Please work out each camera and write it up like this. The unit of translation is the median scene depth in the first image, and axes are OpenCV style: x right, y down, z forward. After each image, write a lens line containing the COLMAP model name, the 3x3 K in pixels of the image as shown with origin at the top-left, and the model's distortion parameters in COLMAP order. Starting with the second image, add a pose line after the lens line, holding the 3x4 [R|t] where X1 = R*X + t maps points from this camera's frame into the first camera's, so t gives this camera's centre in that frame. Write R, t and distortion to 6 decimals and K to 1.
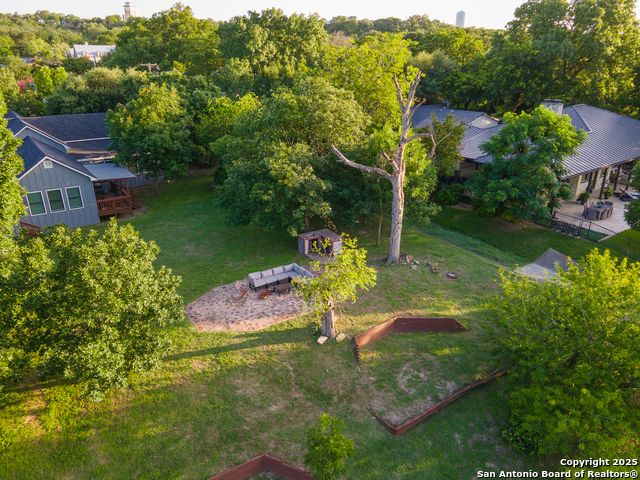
lens RADIAL K [[462.9, 0, 315.5], [0, 462.9, 240.3], [0, 0, 1]] dist [0.008398, 0.031376]
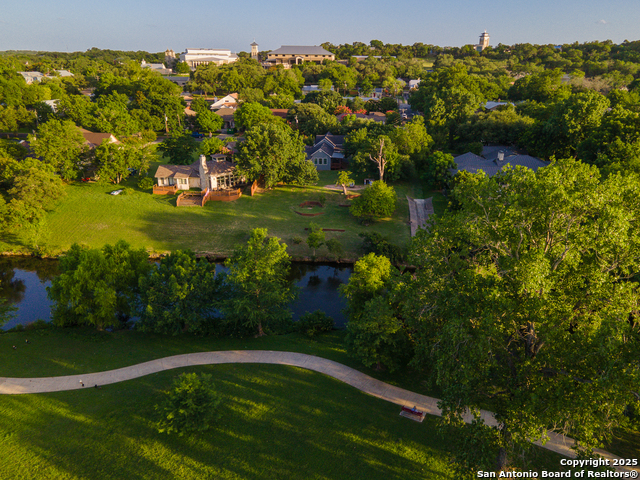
lens RADIAL K [[466.3, 0, 344.5], [0, 466.3, 232.7], [0, 0, 1]] dist [0.043951, 0.009212]
pose [[0.781227, 0.227026, -0.581501, 1.610176], [-0.245944, 0.968117, 0.047548, 0.208443], [0.573756, 0.105871, 0.812155, -1.564384]]
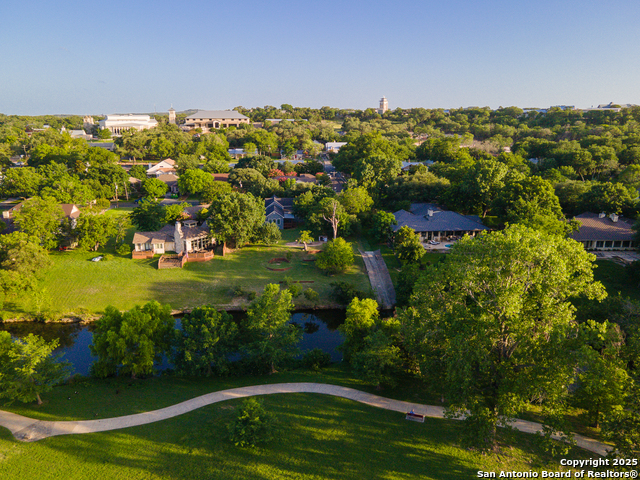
lens RADIAL K [[462.9, 0, 315.5], [0, 462.9, 240.3], [0, 0, 1]] dist [0.008398, 0.031376]
pose [[0.861788, 0.134208, -0.489192, 1.547954], [-0.194462, 0.978097, -0.074238, 0.269549], [0.468514, 0.159107, 0.869011, -2.046047]]
